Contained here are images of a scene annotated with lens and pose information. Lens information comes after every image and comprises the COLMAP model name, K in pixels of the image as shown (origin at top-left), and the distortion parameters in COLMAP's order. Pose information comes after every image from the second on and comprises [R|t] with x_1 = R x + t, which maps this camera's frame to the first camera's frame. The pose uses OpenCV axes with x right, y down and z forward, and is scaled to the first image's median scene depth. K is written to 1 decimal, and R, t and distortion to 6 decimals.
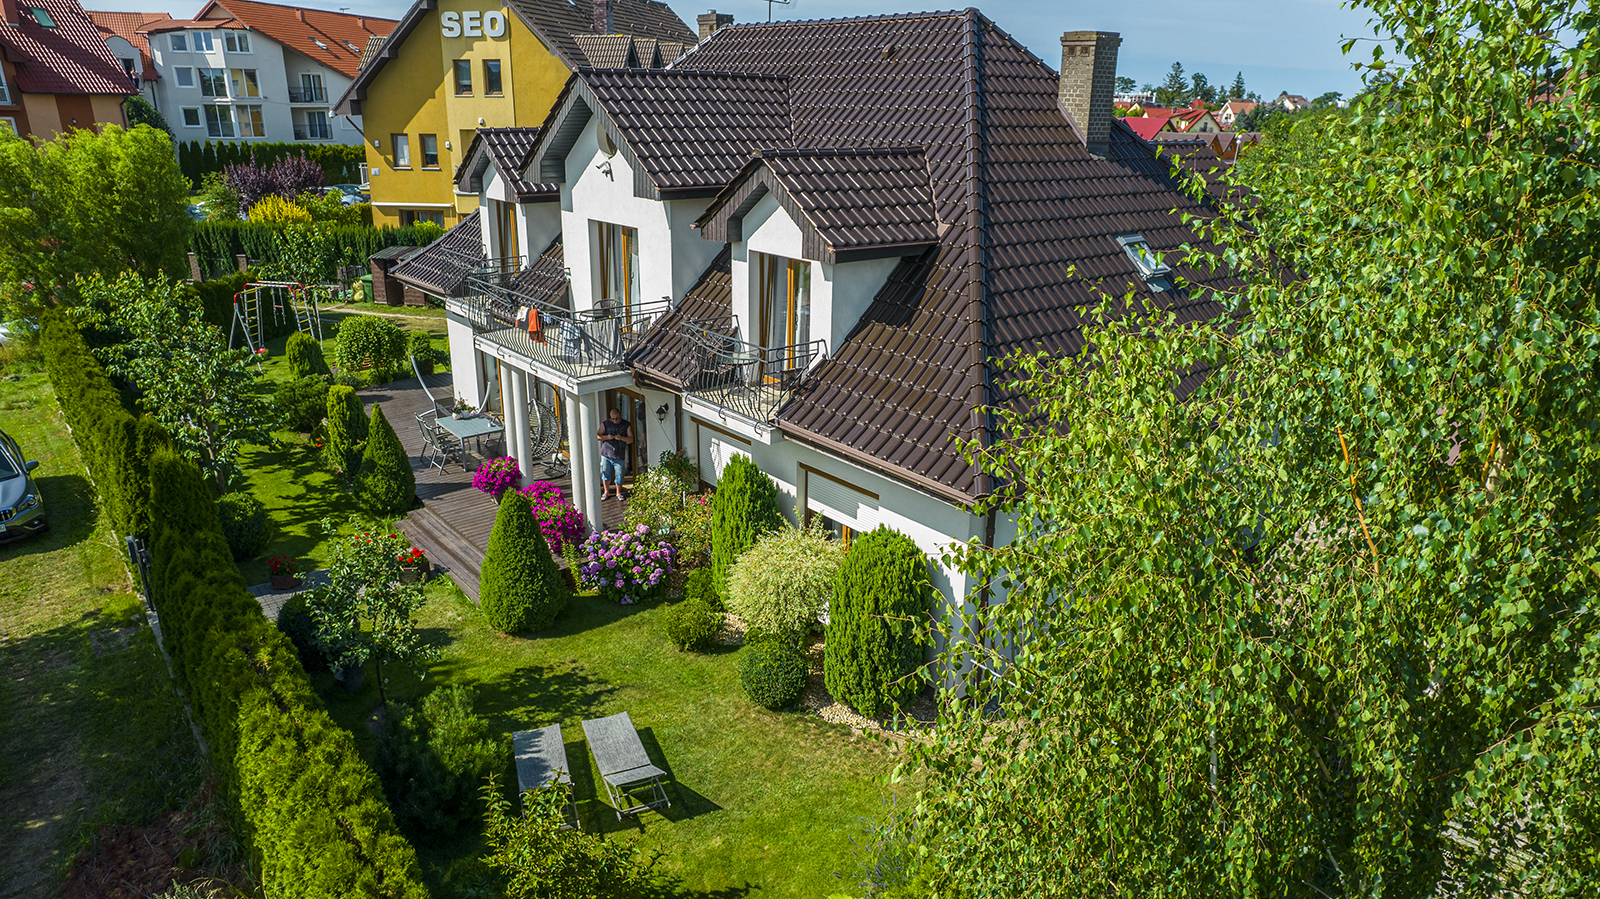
lens RADIAL K [[1023.0, 0, 800.0], [0, 1023.0, 449.5], [0, 0, 1]] dist [-0.080926, 0.076096]
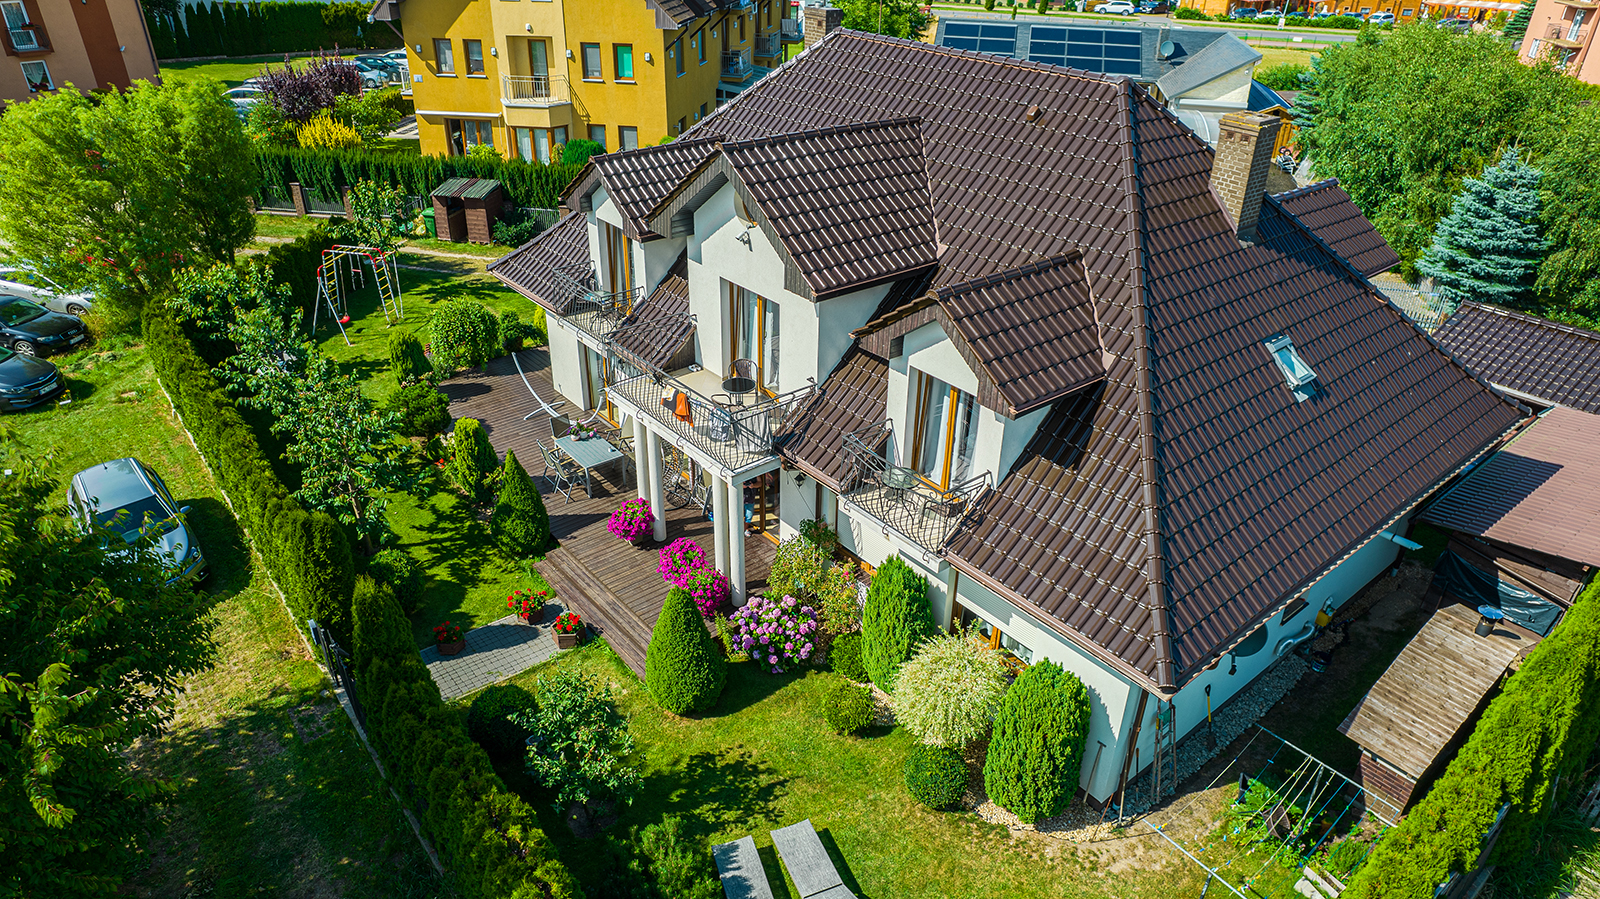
lens RADIAL K [[1023.0, 0, 800.0], [0, 1023.0, 449.5], [0, 0, 1]] dist [-0.080926, 0.076096]
pose [[0.999976, 0.002717, -0.006390, -0.141297], [-0.001565, 0.984775, 0.173827, -0.268188], [0.006765, -0.173813, 0.984755, -0.013916]]
